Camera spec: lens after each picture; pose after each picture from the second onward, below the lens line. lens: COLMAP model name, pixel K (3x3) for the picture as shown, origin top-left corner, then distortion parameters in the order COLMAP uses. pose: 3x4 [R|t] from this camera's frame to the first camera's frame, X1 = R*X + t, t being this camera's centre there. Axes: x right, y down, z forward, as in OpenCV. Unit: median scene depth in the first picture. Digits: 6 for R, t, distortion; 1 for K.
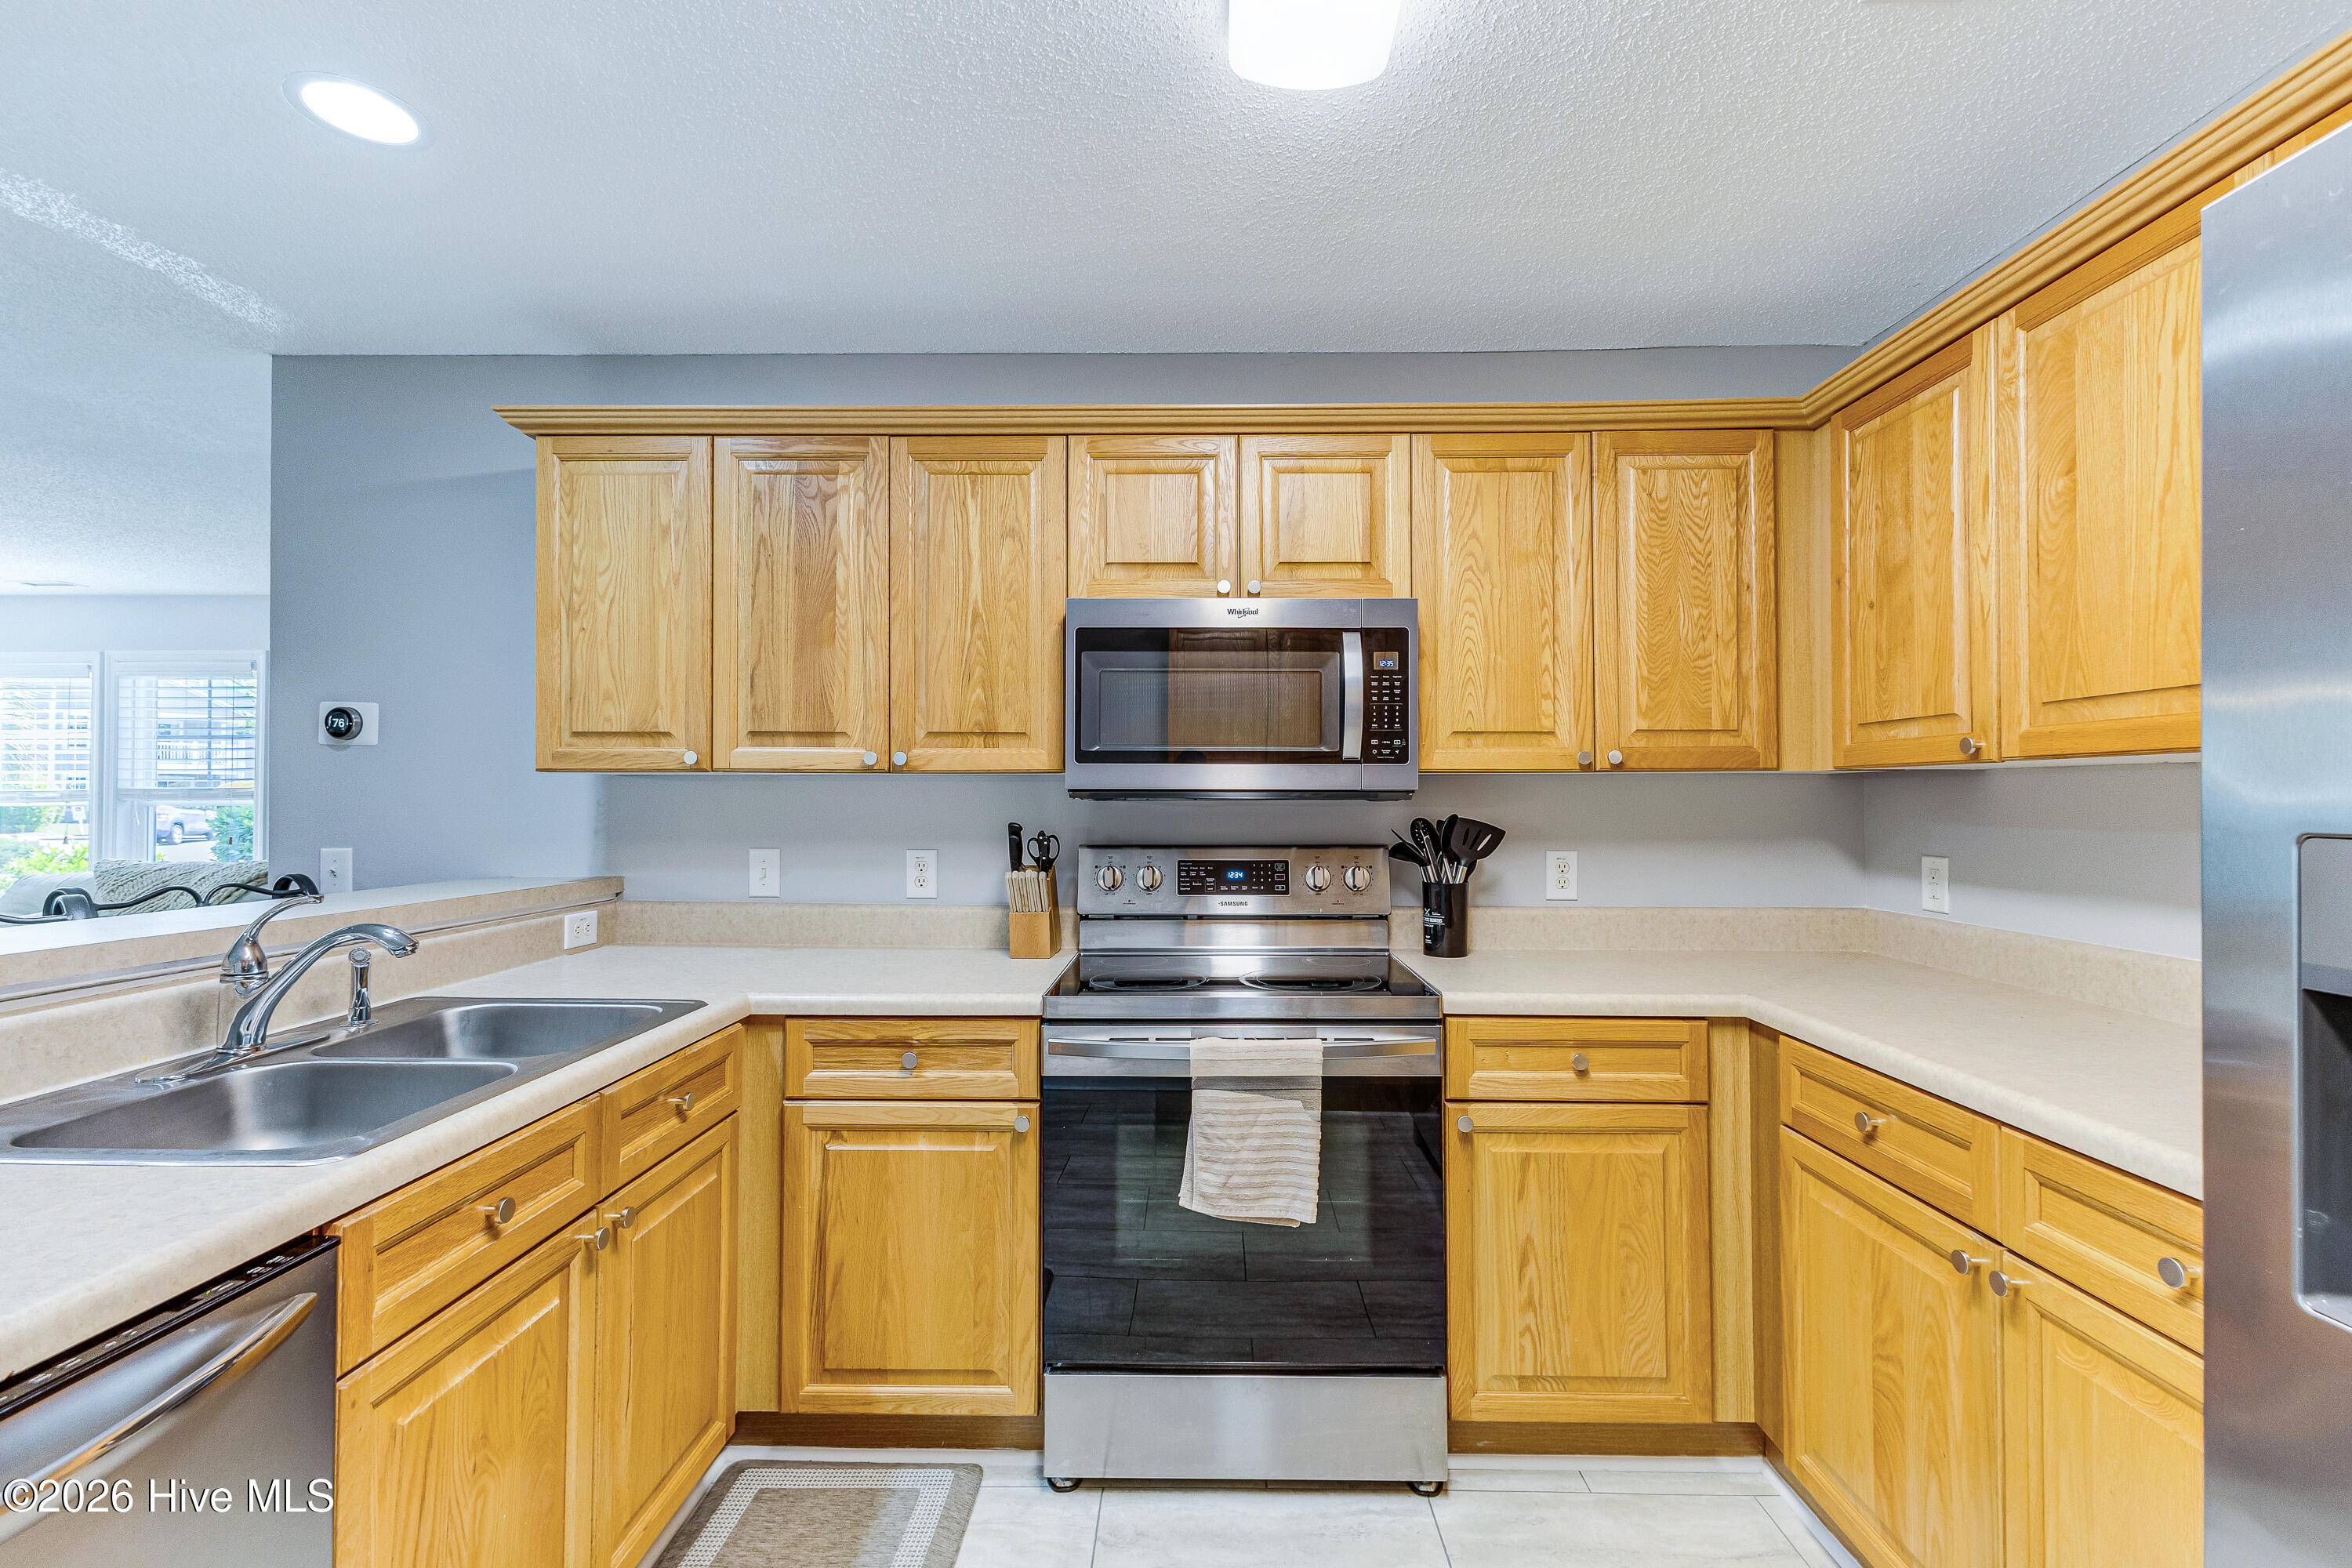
lens RADIAL K [[1030.4, 0, 1179.5], [0, 1030.4, 779.6], [0, 0, 1]] dist [0.014833, 0.000533]
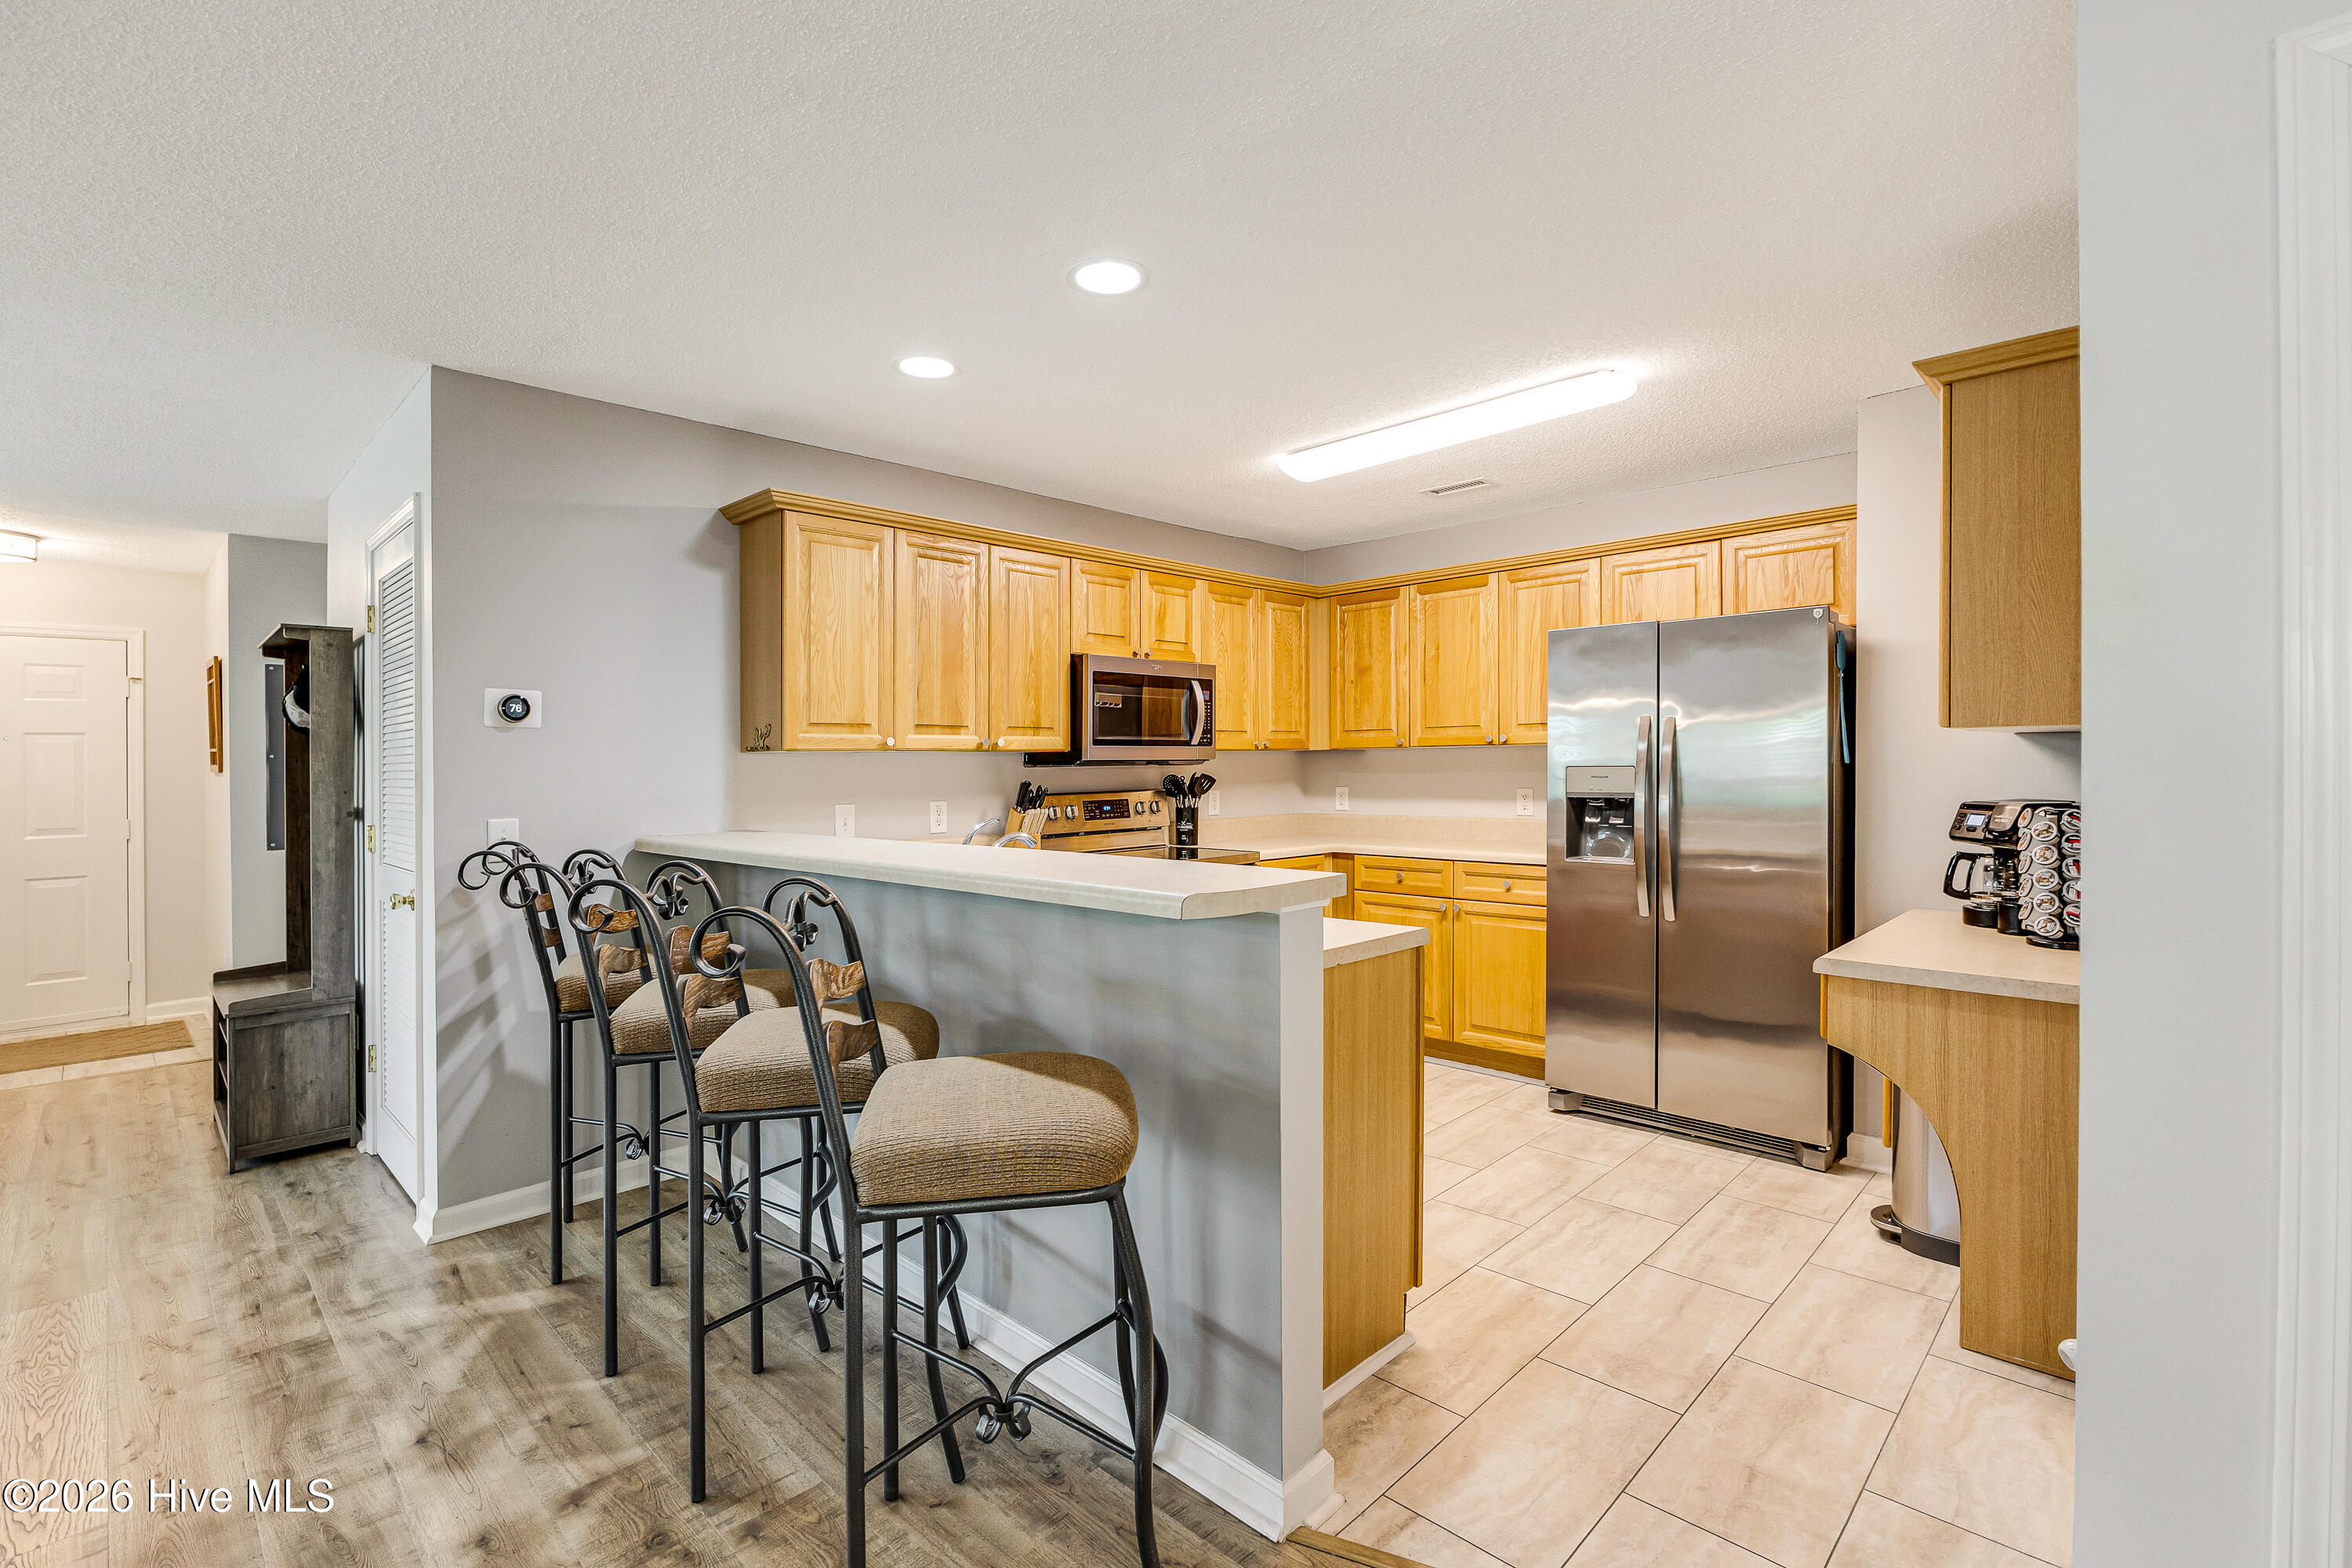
lens RADIAL K [[1051.8, 0, 1165.6], [0, 1051.8, 775.1], [0, 0, 1]] dist [-0.003015, -0.000151]
pose [[0.689179, -0.018259, 0.724361, -1.294218], [-0.002039, 0.999630, 0.027137, -0.014675], [-0.724589, -0.020179, 0.688886, -0.347752]]
